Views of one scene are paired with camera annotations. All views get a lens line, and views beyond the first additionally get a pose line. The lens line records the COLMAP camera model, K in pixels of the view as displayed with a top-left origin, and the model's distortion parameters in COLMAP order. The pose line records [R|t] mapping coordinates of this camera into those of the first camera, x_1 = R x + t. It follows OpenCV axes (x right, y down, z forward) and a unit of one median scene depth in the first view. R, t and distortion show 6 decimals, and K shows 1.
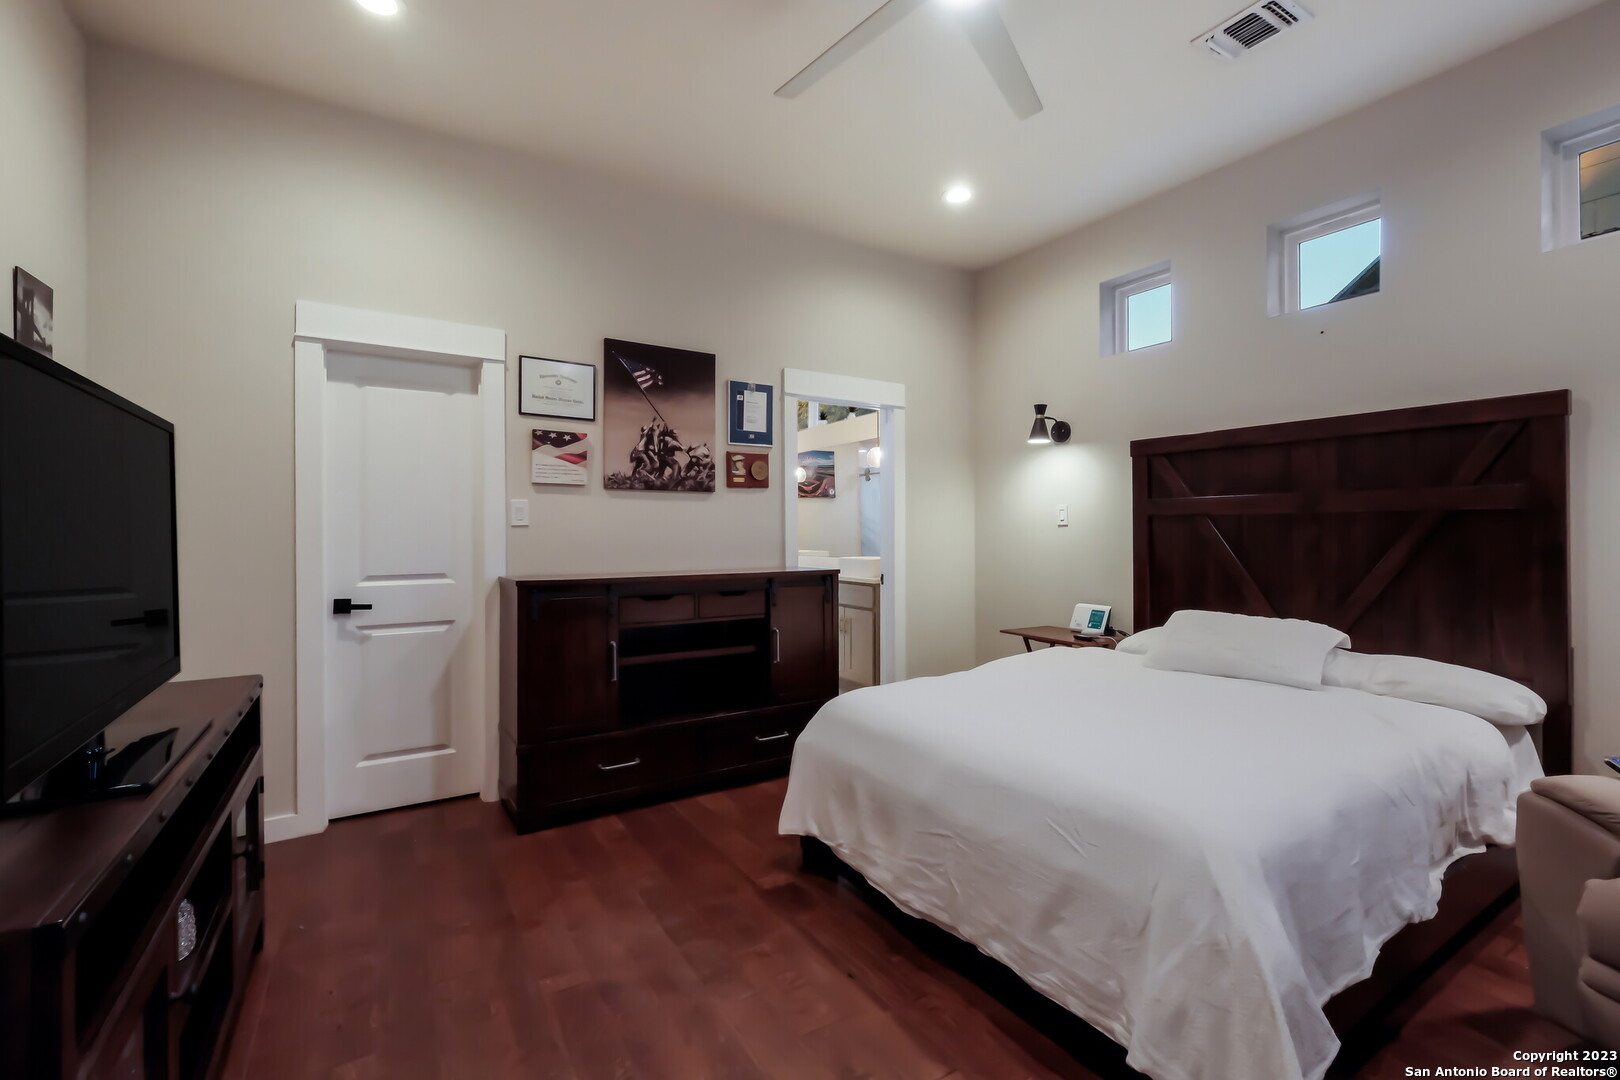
lens RADIAL K [[696.4, 0, 807.2], [0, 696.4, 532.1], [0, 0, 1]] dist [0.000386, 0.000623]
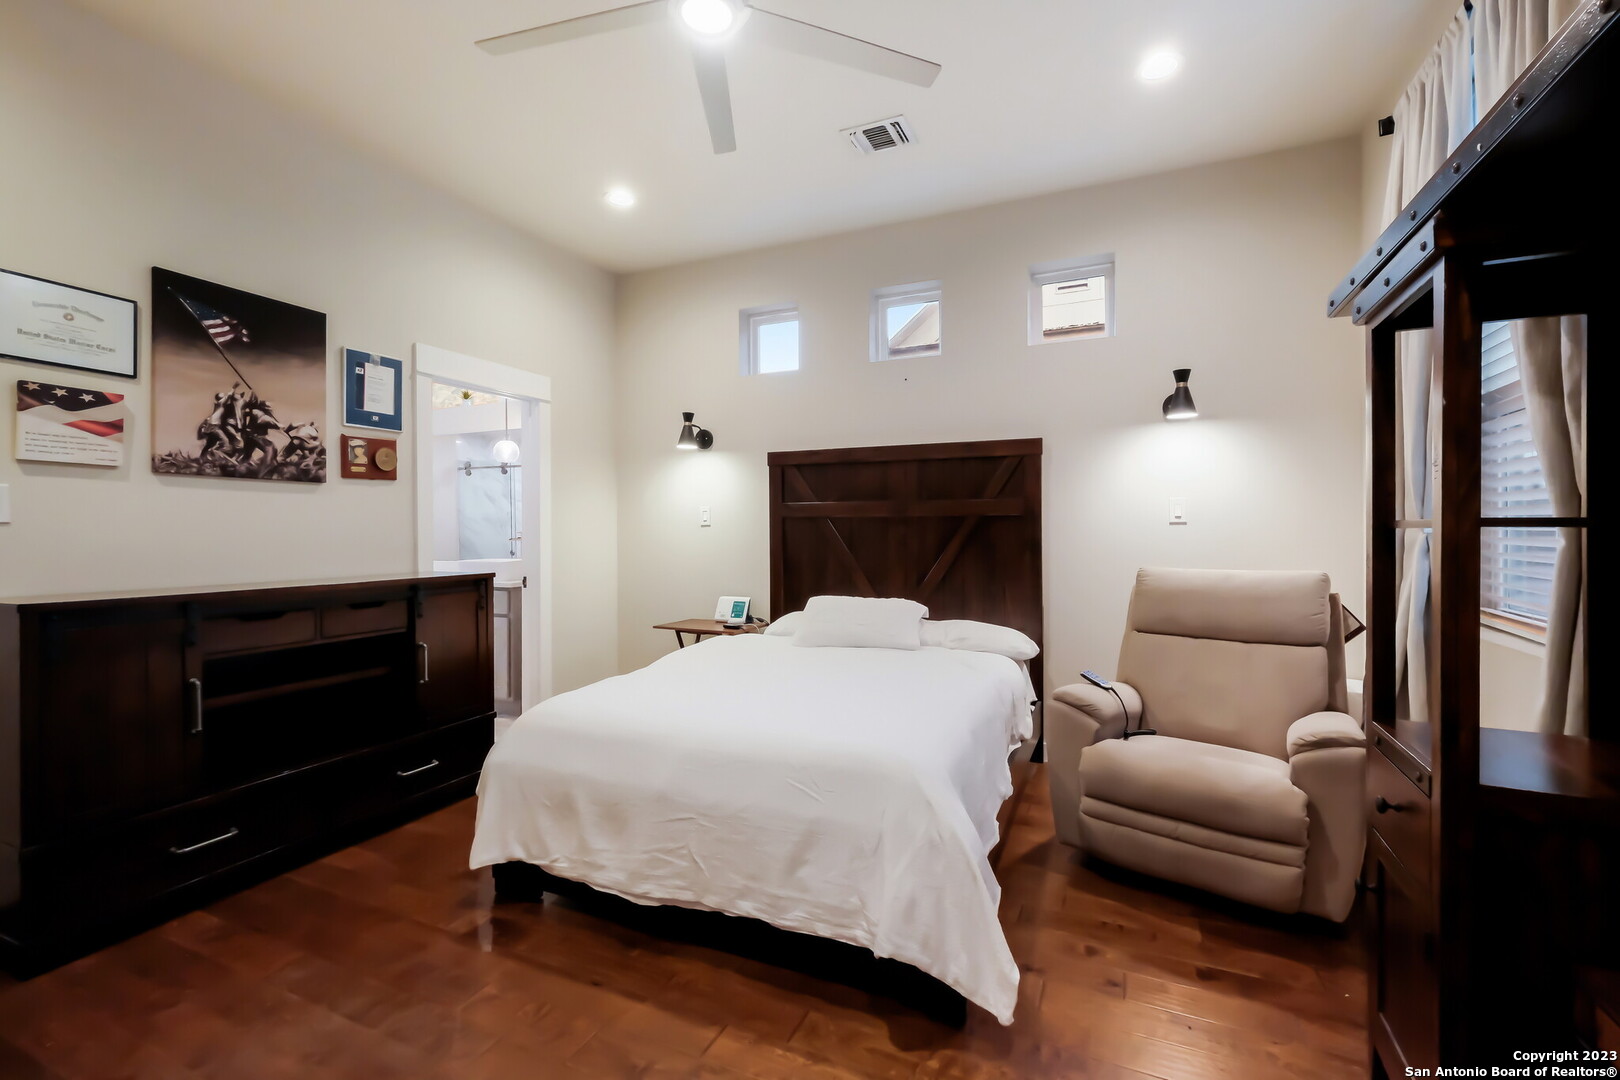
lens RADIAL K [[696.4, 0, 806.7], [0, 696.4, 531.1], [0, 0, 1]] dist [0.000386, 0.000623]
pose [[0.830970, -0.000525, 0.556317, -0.148343], [0.001629, 0.999998, -0.001489, 0.001285], [-0.556315, 0.002144, 0.830969, 0.013162]]
